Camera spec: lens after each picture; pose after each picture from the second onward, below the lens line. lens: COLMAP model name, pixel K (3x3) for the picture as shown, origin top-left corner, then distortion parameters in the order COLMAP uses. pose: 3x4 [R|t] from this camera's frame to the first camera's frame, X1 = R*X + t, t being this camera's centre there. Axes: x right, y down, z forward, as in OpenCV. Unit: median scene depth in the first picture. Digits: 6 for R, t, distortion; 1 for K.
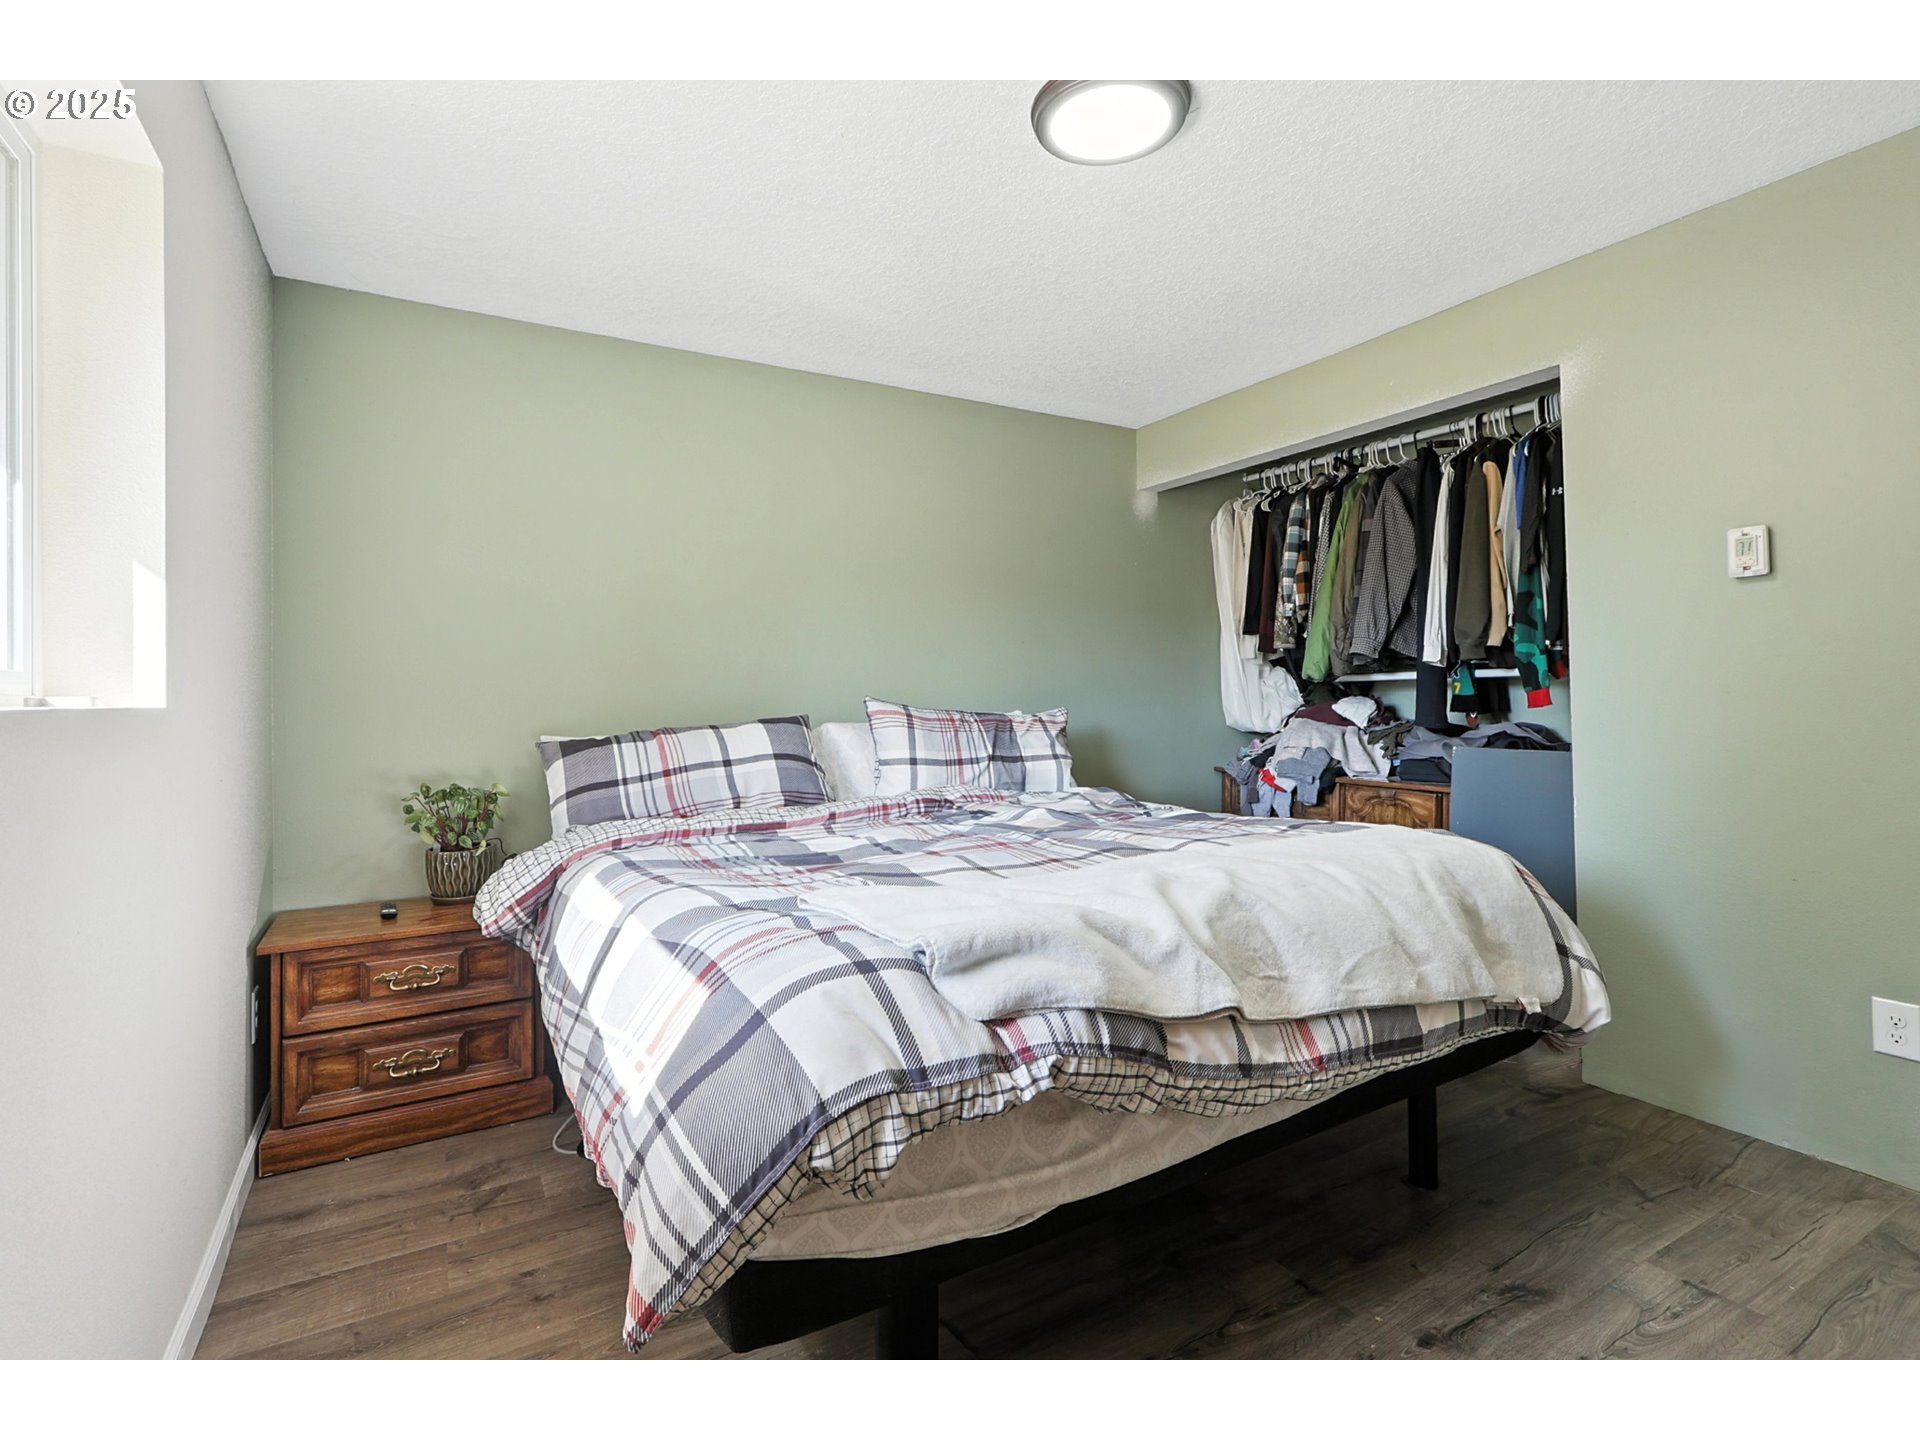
lens RADIAL K [[885.7, 0, 961.0], [0, 885.7, 706.2], [0, 0, 1]] dist [0.000232, -0.000390]
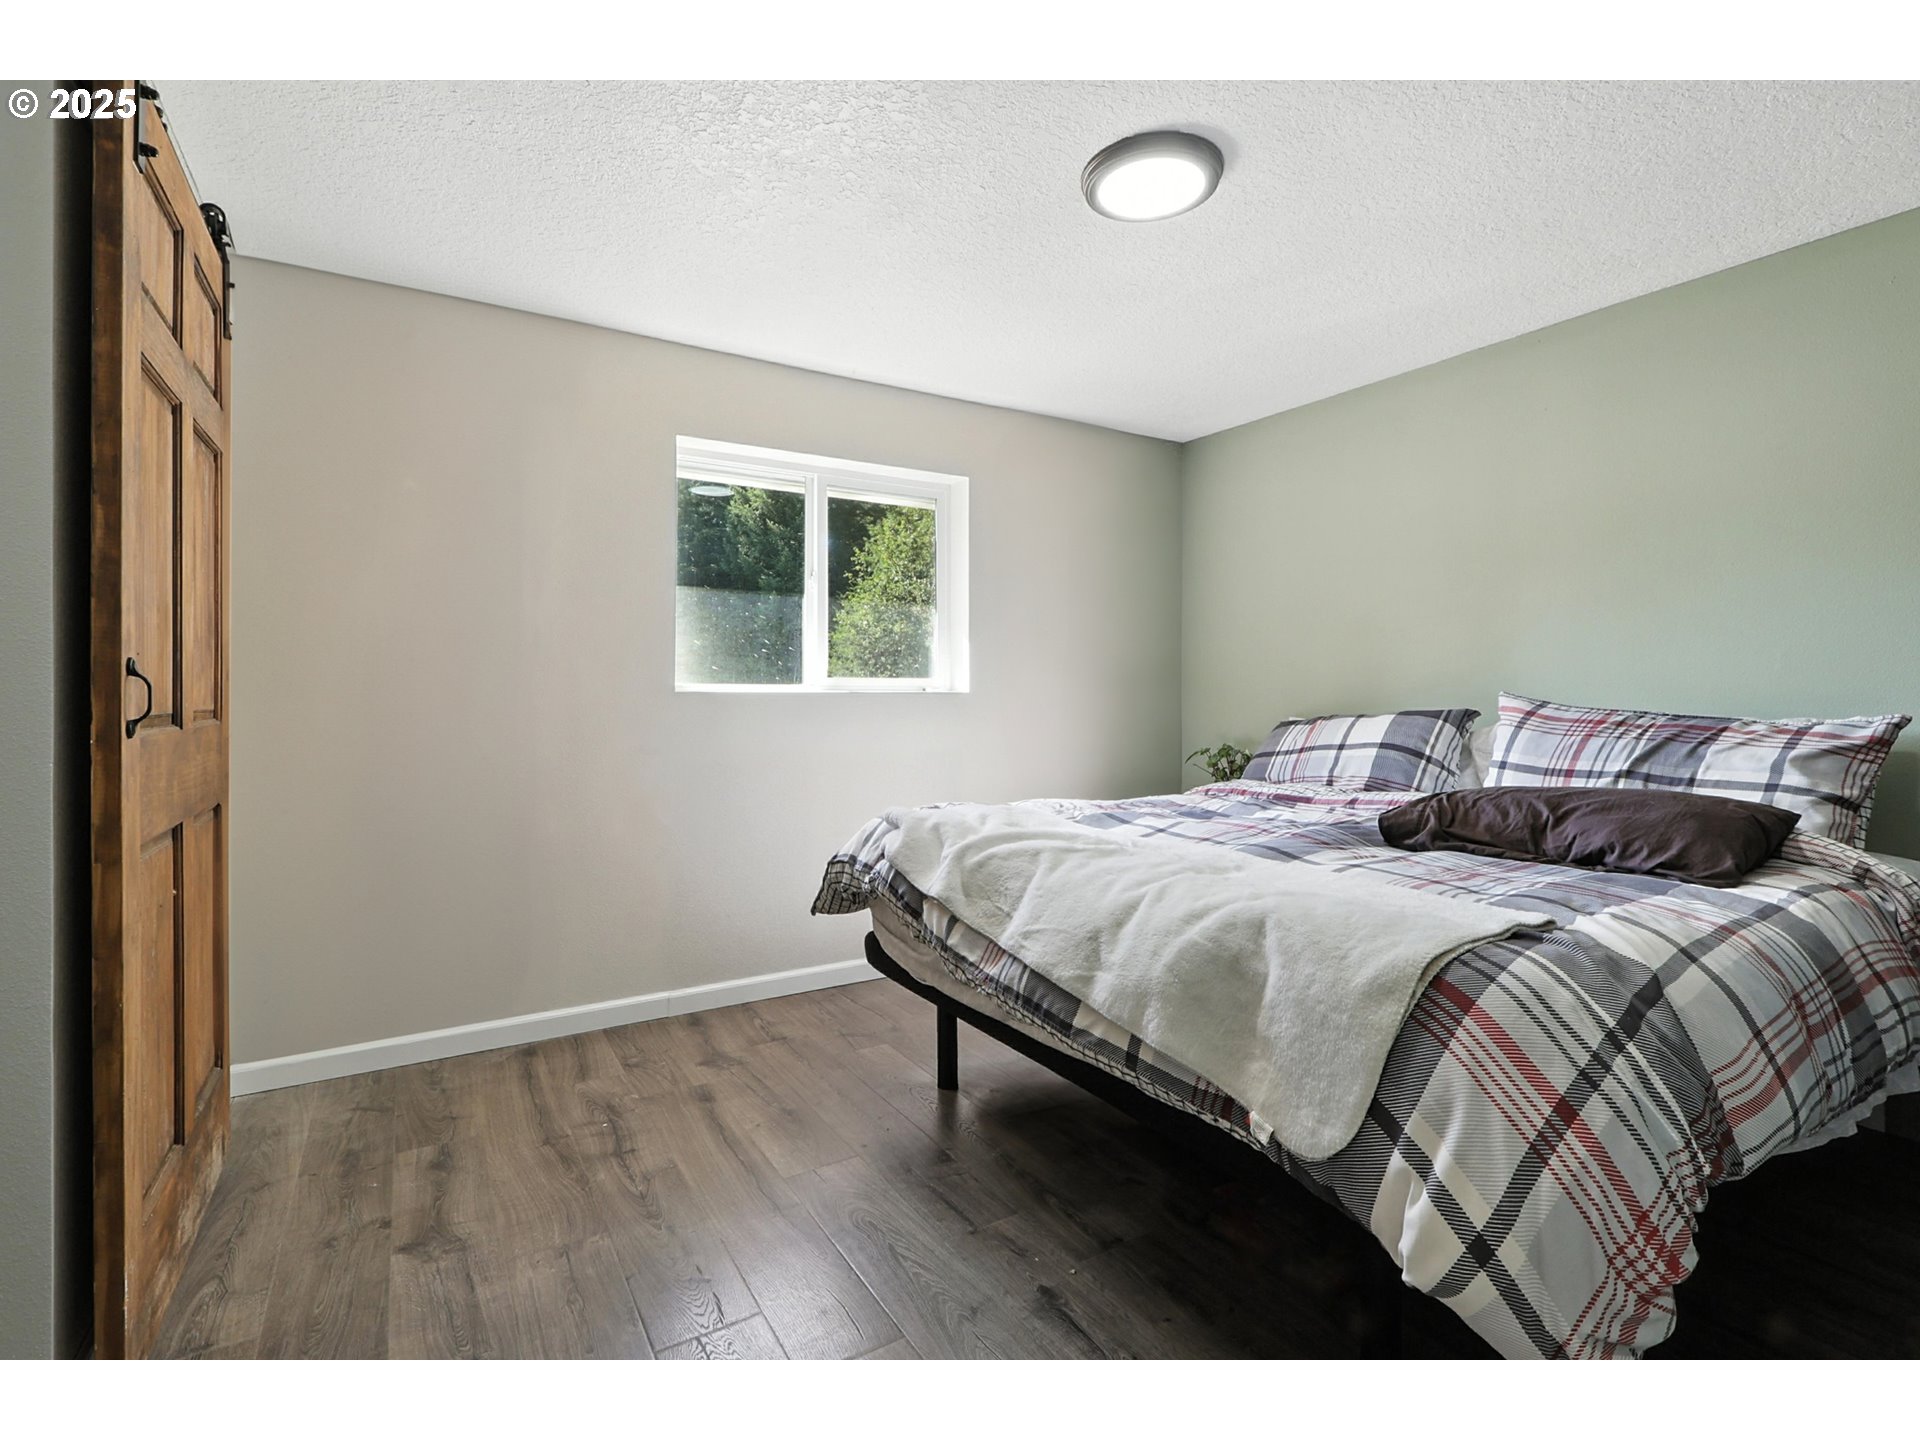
lens RADIAL K [[903.8, 0, 962.5], [0, 903.8, 702.8], [0, 0, 1]] dist [0.001669, 0.000814]
pose [[0.005775, 0.020235, -0.999779, 1.653296], [0.008847, 0.999755, 0.020286, -0.032042], [0.999944, -0.008963, 0.005594, 0.912197]]
